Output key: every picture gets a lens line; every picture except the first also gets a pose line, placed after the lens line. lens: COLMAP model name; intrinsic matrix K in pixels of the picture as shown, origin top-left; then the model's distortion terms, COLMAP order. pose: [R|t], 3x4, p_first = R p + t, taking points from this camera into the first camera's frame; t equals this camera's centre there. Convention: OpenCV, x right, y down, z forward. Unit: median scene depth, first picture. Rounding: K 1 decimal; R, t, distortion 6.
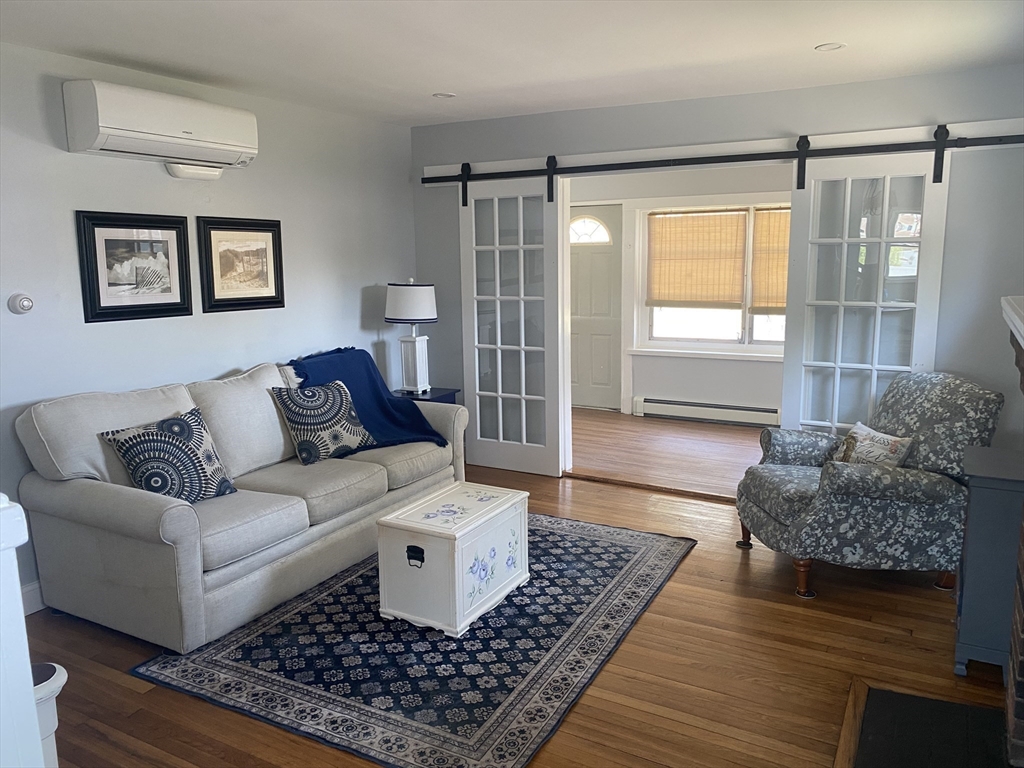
lens RADIAL K [[775.7, 0, 513.5], [0, 775.7, 381.5], [0, 0, 1]] dist [-0.001937, -0.001995]
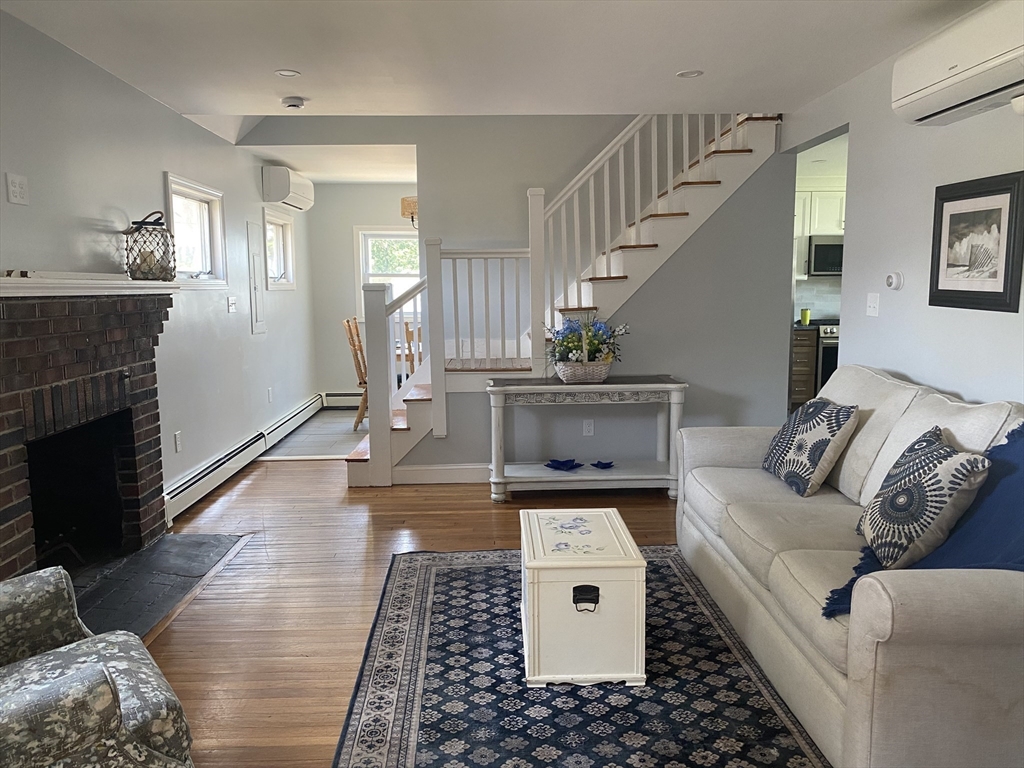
lens RADIAL K [[775.7, 0, 514.3], [0, 775.7, 381.7], [0, 0, 1]] dist [-0.001937, -0.001995]
pose [[-0.860930, 0.083156, -0.501882, 0.369603], [-0.066771, 0.959544, 0.273525, -0.208458], [0.504323, 0.268997, -0.820548, 1.524974]]
